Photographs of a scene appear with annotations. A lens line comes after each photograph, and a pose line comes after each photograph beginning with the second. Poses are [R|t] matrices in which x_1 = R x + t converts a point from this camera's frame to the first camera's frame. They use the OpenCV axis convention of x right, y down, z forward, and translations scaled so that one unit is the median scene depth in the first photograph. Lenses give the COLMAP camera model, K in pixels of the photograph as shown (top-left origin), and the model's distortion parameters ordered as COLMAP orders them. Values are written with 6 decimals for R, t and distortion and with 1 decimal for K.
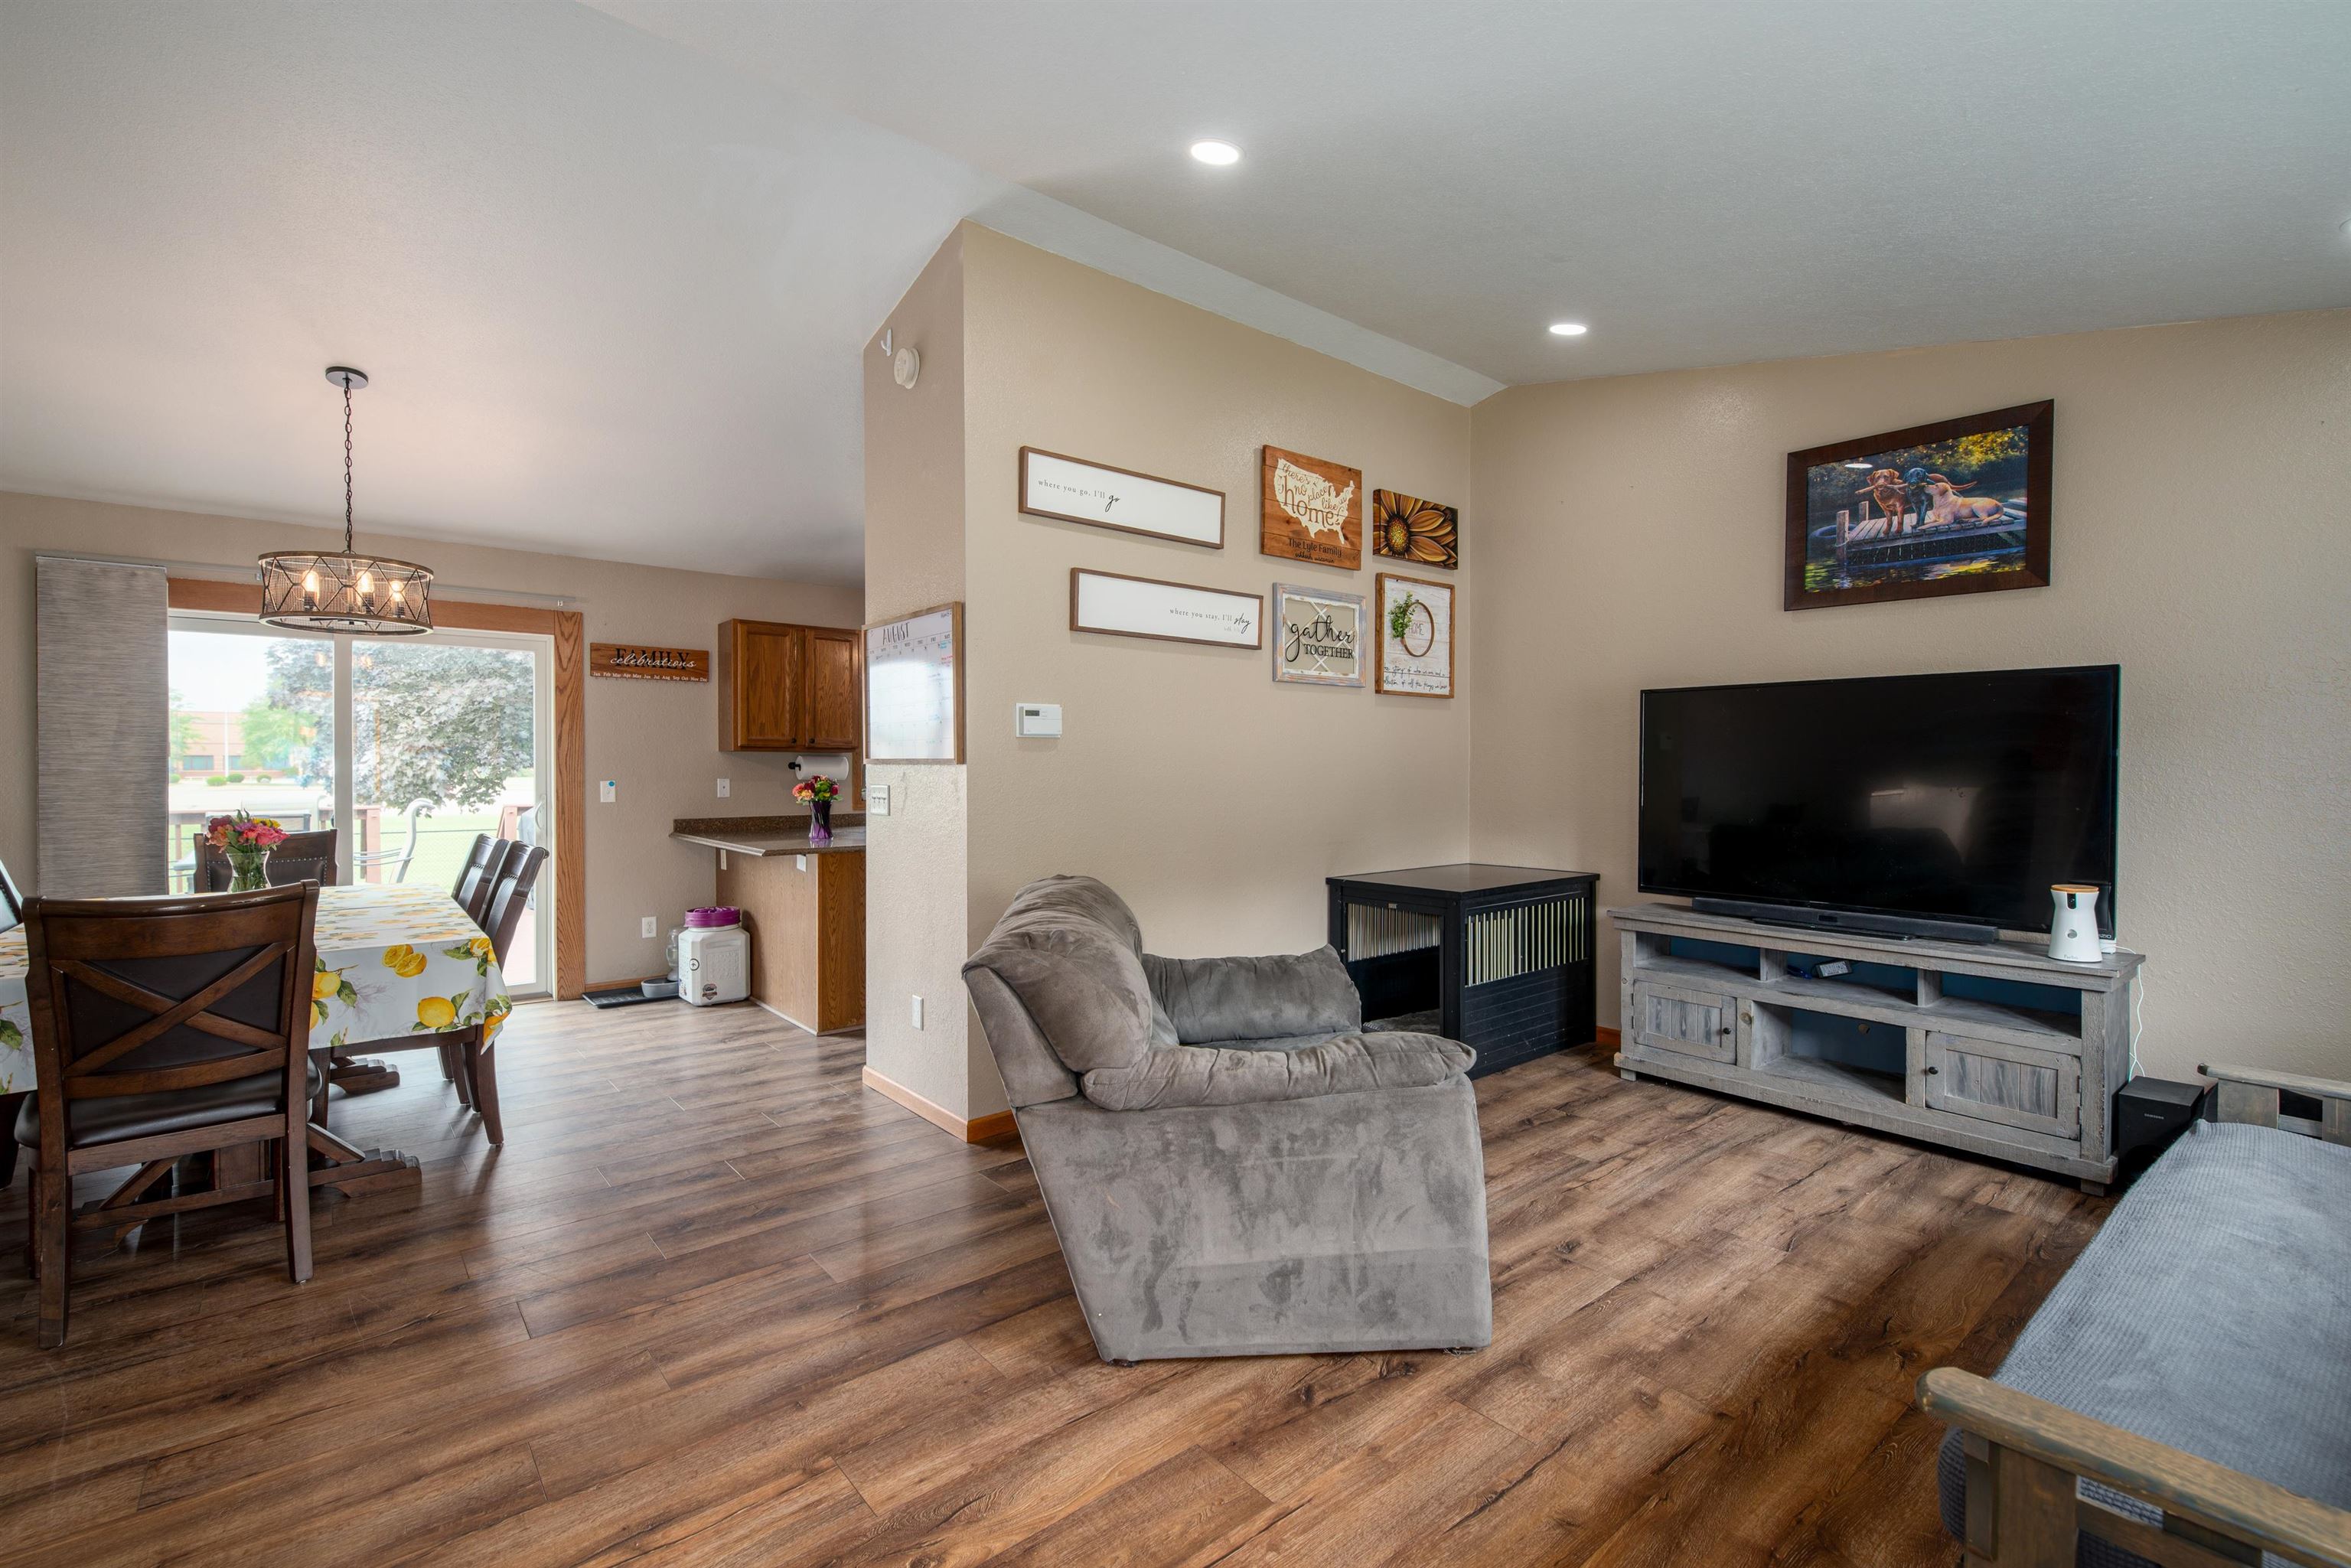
lens RADIAL K [[1018.7, 0, 1168.9], [0, 1018.7, 778.6], [0, 0, 1]] dist [-0.000481, -0.003654]
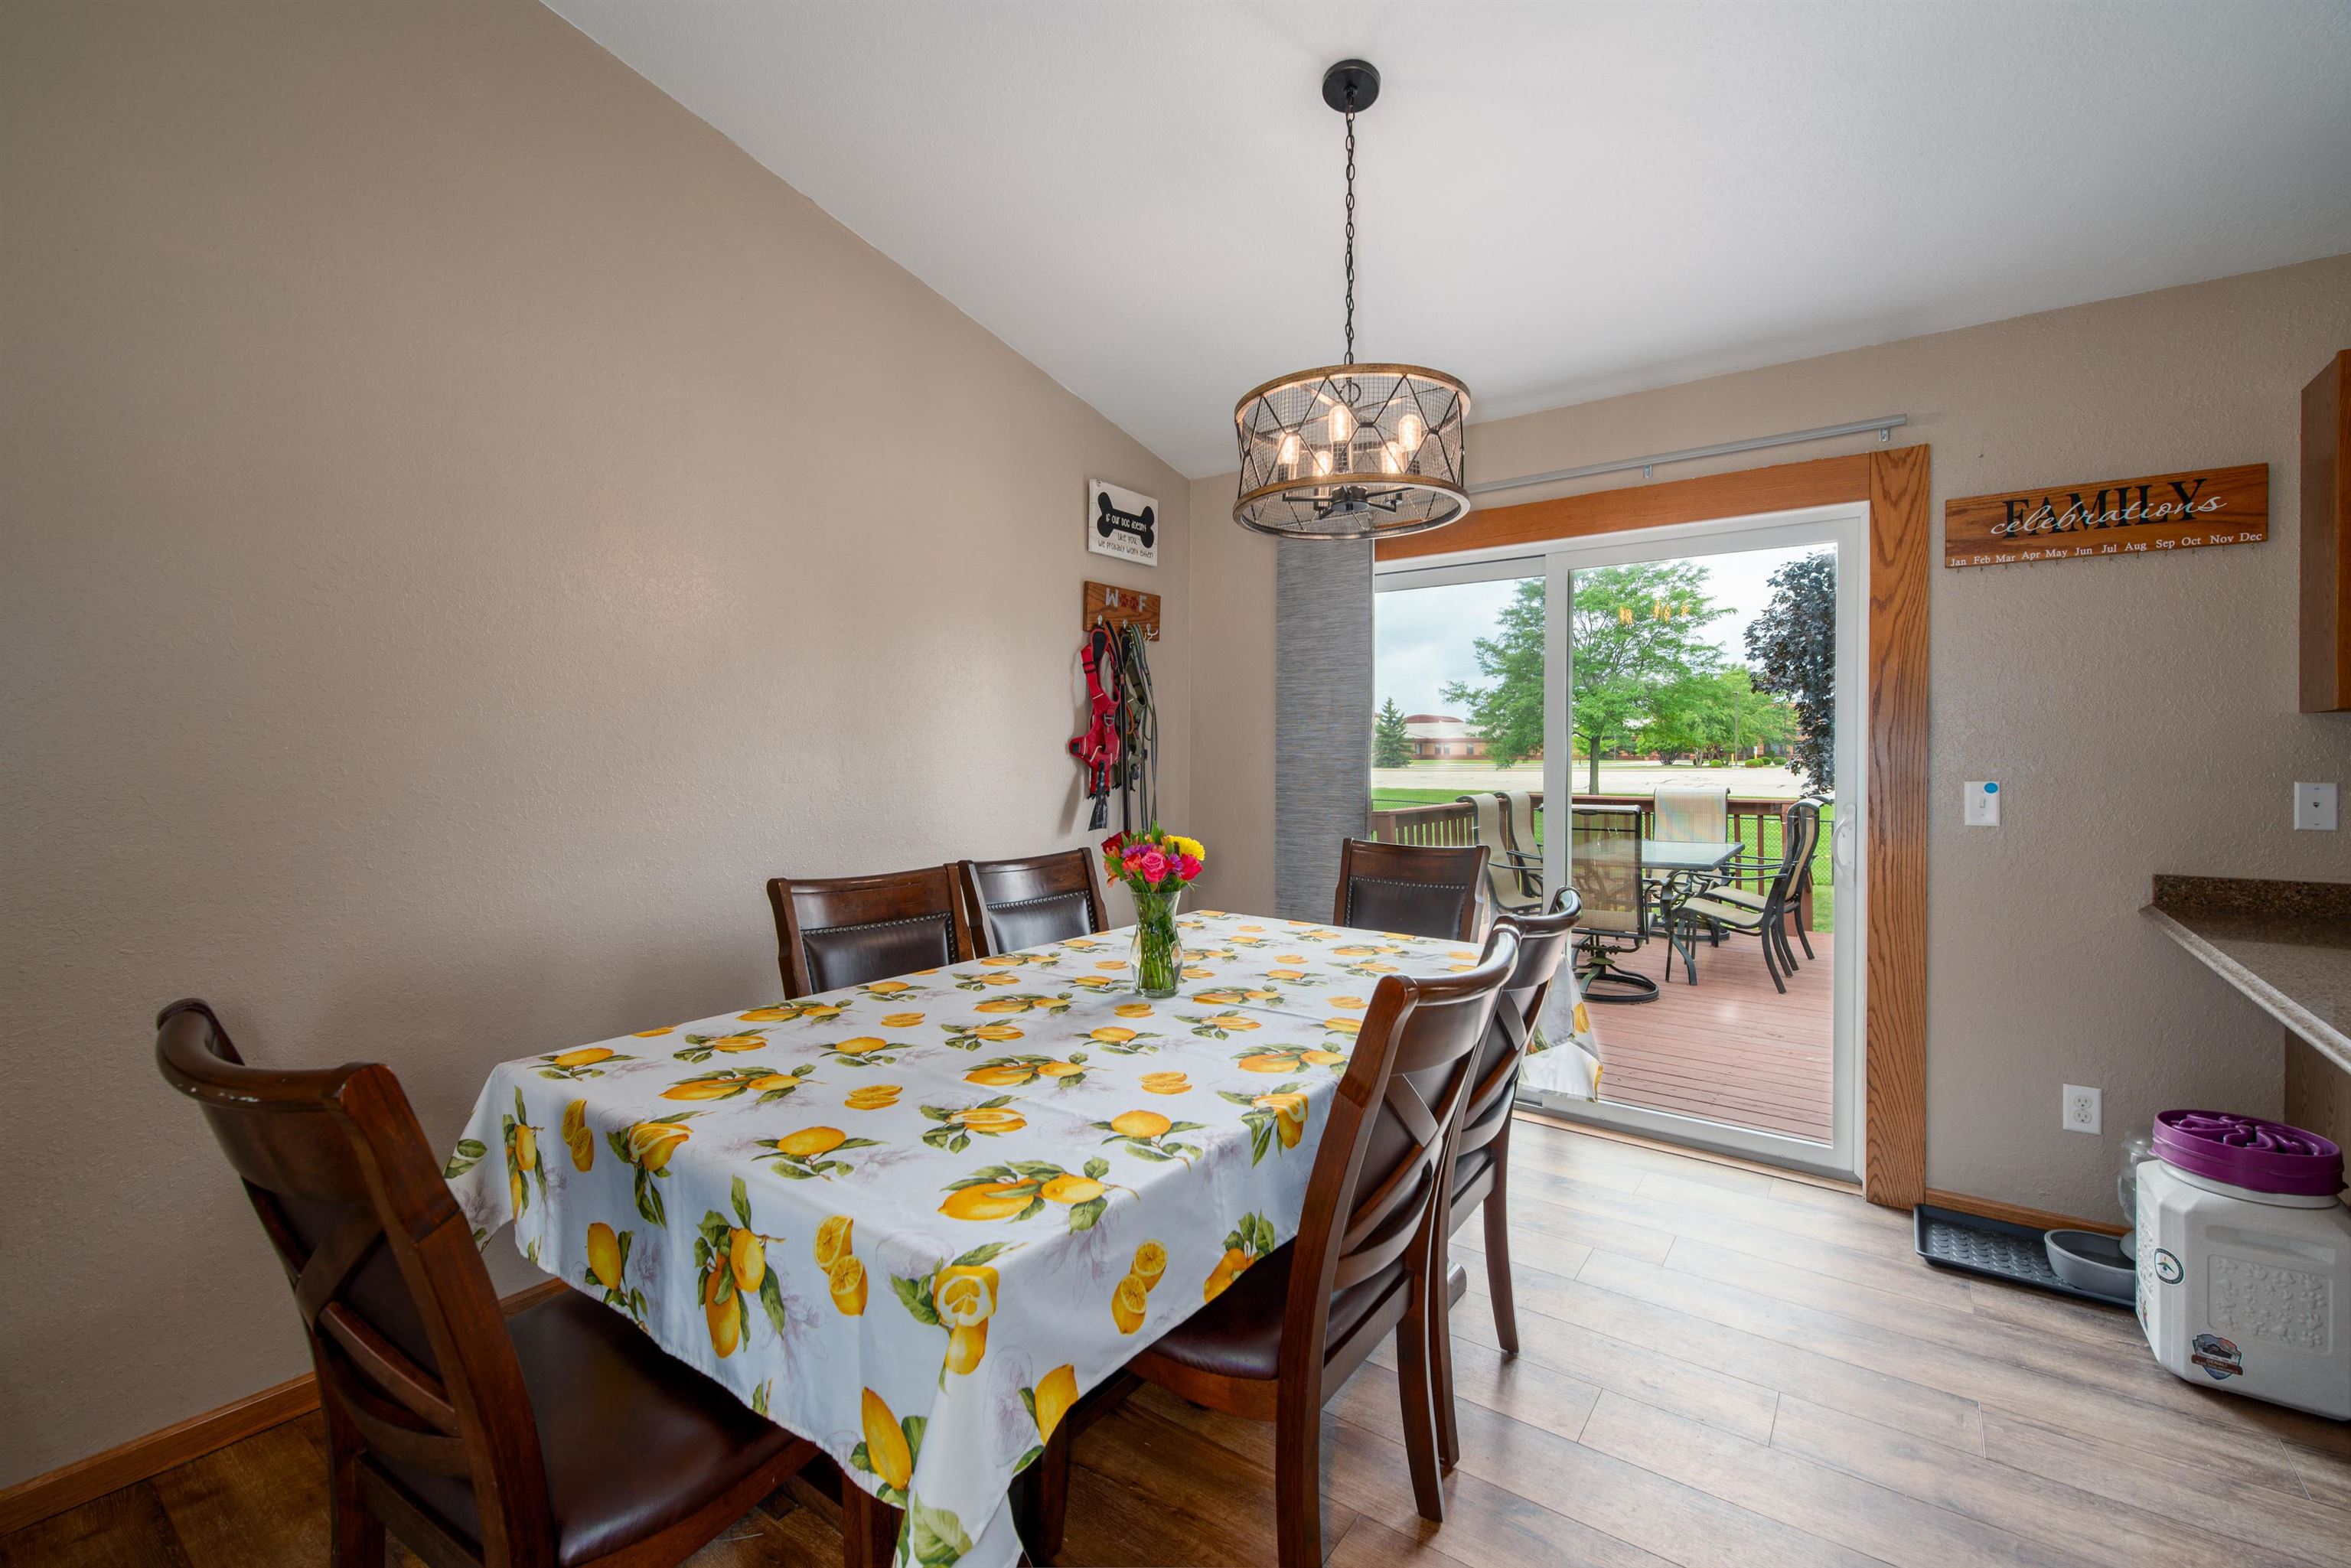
lens RADIAL K [[1018.7, 0, 1165.9], [0, 1018.7, 762.9], [0, 0, 1]] dist [-0.000481, -0.003654]
pose [[0.234712, 0.009150, -0.972022, -0.178187], [-0.008410, 0.999937, 0.007382, -0.007036], [0.972029, 0.006442, 0.234774, 0.522055]]
